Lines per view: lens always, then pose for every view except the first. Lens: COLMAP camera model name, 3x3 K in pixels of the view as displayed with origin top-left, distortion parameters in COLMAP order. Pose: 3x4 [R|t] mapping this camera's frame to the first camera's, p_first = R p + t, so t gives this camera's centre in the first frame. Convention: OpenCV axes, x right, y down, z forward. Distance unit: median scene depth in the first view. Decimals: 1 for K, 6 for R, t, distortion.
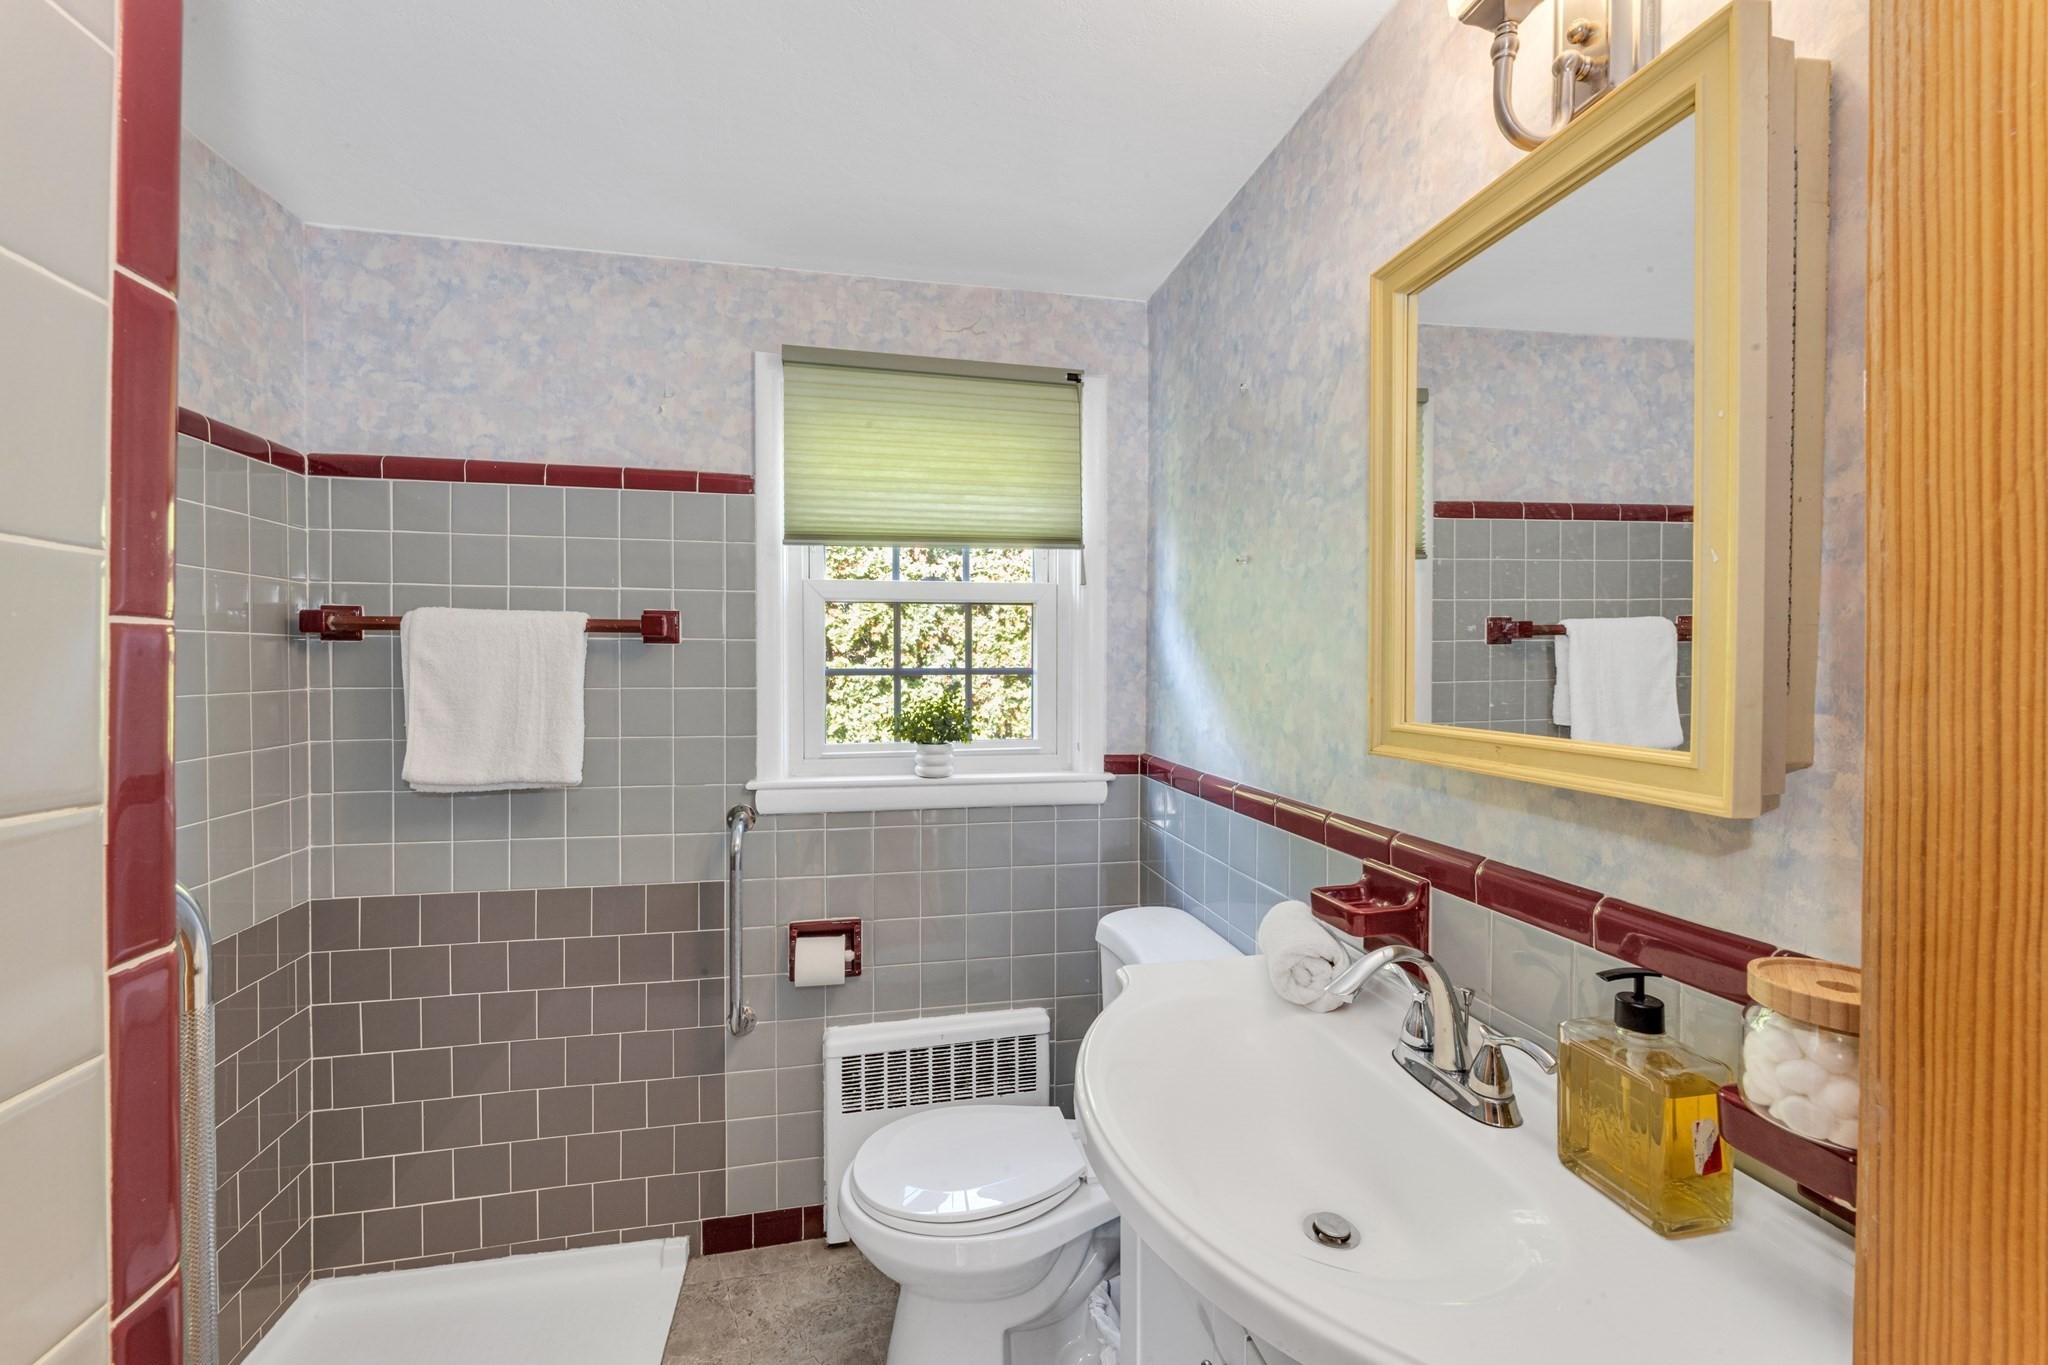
lens RADIAL K [[837.3, 0, 1024.0], [0, 837.3, 682.5], [0, 0, 1]] dist [-0.000620, -0.000224]
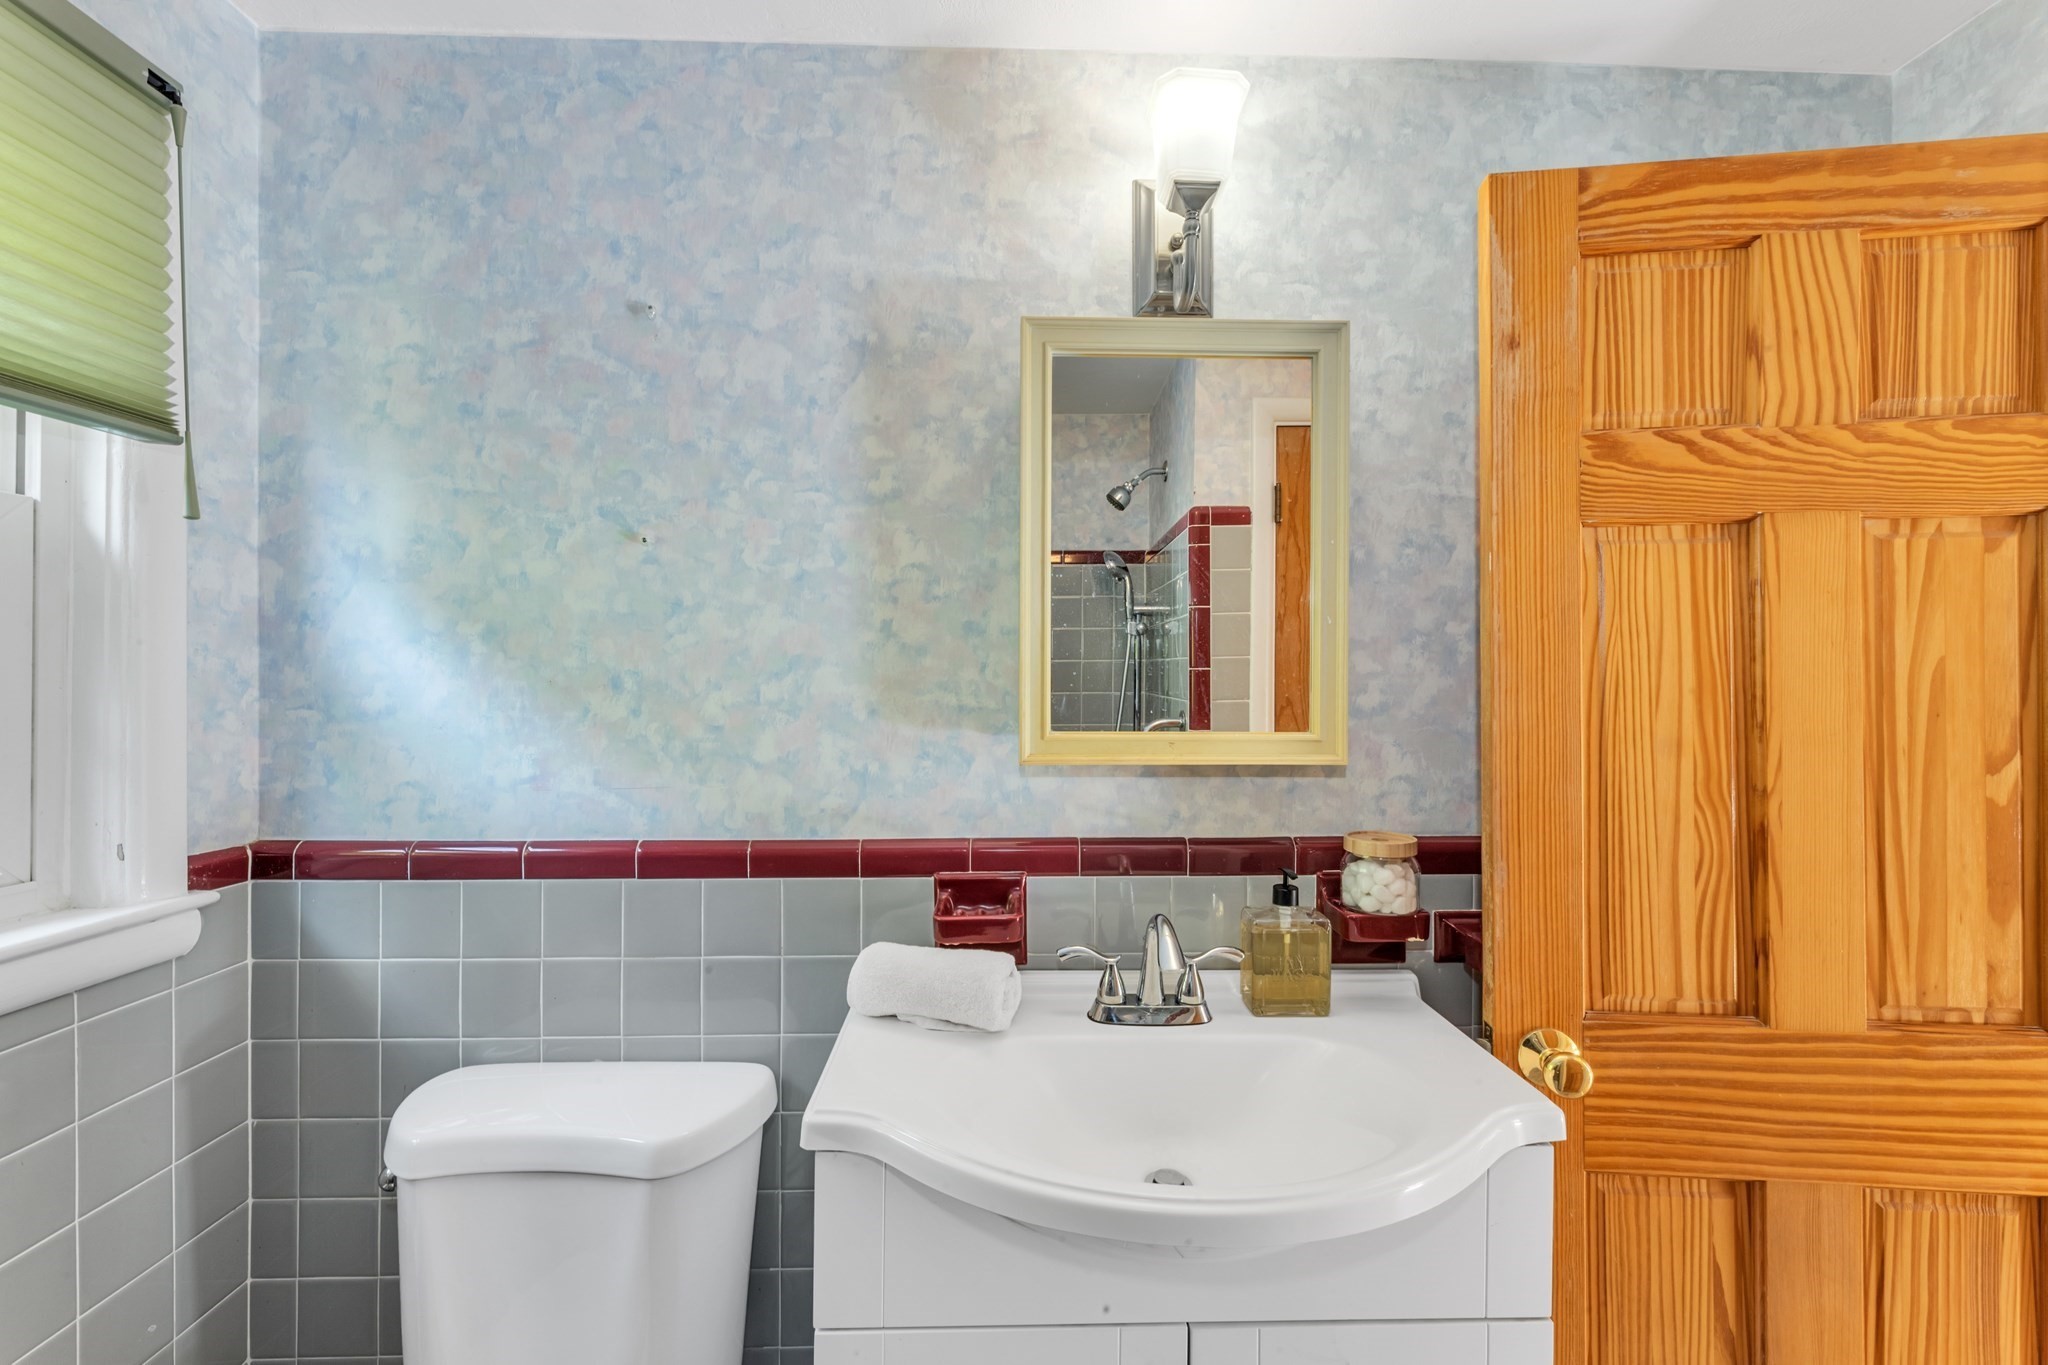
lens RADIAL K [[837.3, 0, 1024.0], [0, 837.3, 682.5], [0, 0, 1]] dist [-0.000620, -0.000224]
pose [[0.163756, -0.005792, 0.986484, -0.337140], [0.019582, 0.999805, 0.002620, -0.011507], [-0.986306, 0.018889, 0.163837, 0.436388]]
